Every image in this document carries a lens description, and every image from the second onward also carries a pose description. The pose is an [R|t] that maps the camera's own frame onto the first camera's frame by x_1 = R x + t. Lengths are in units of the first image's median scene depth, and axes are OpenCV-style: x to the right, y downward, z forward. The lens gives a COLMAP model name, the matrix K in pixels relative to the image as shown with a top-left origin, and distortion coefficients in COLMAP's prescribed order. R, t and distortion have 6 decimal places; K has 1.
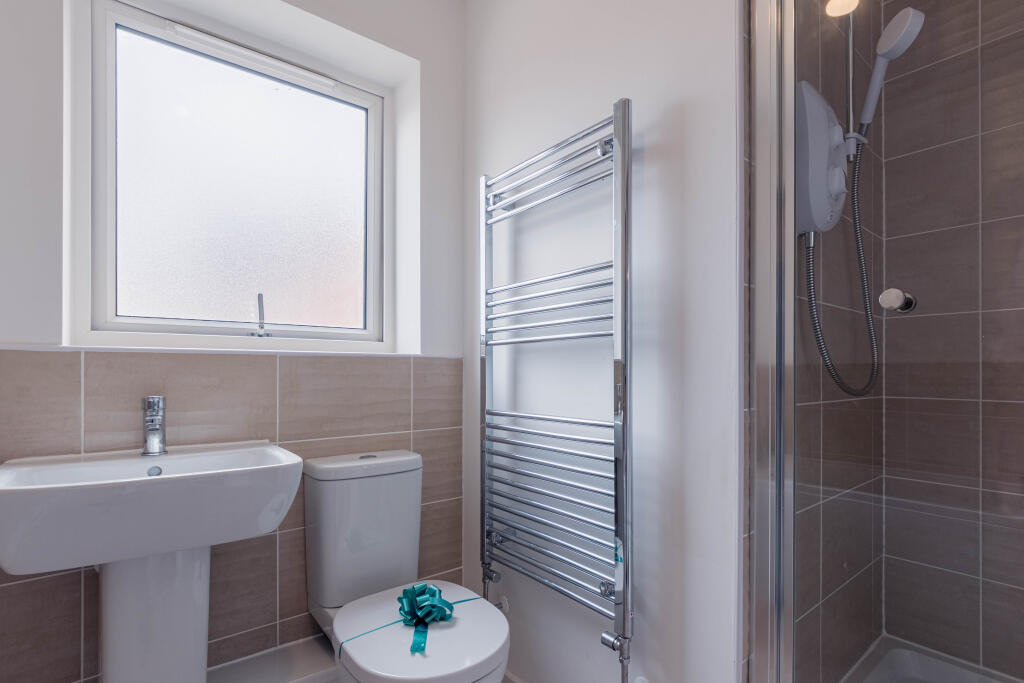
lens RADIAL K [[496.4, 0, 527.8], [0, 496.4, 365.6], [0, 0, 1]] dist [0.000938, 0.000280]
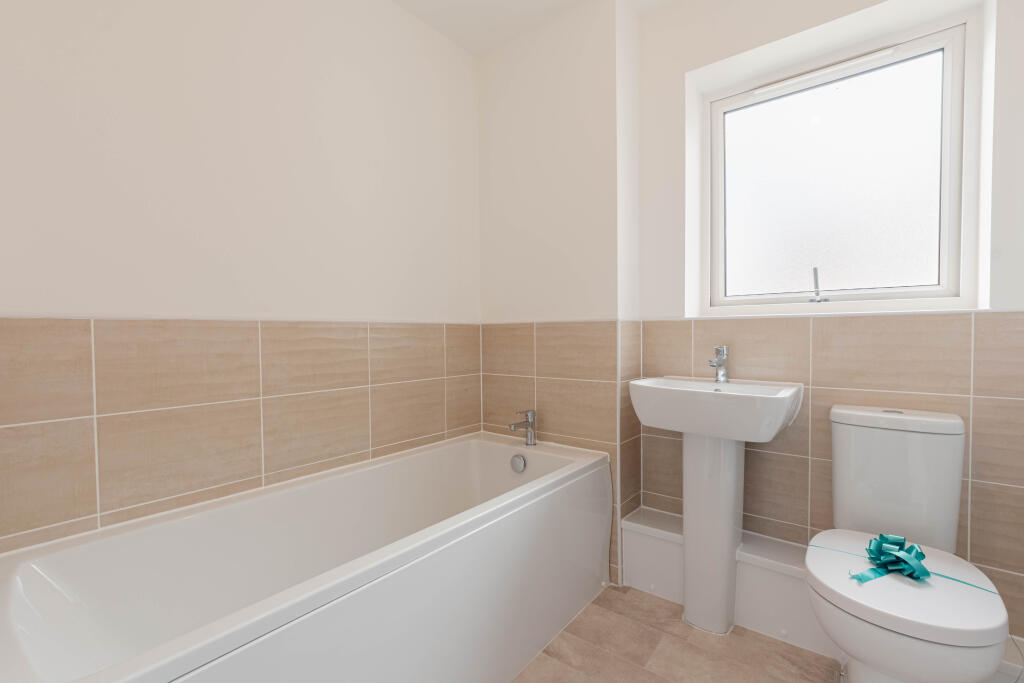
lens RADIAL K [[452.7, 0, 513.1], [0, 452.7, 342.6], [0, 0, 1]] dist [-0.000166, -0.001723]
pose [[0.197077, 0.018804, -0.980208, 0.460367], [0.017081, 0.999598, 0.022611, 0.004224], [0.980239, -0.021199, 0.196676, 0.037695]]
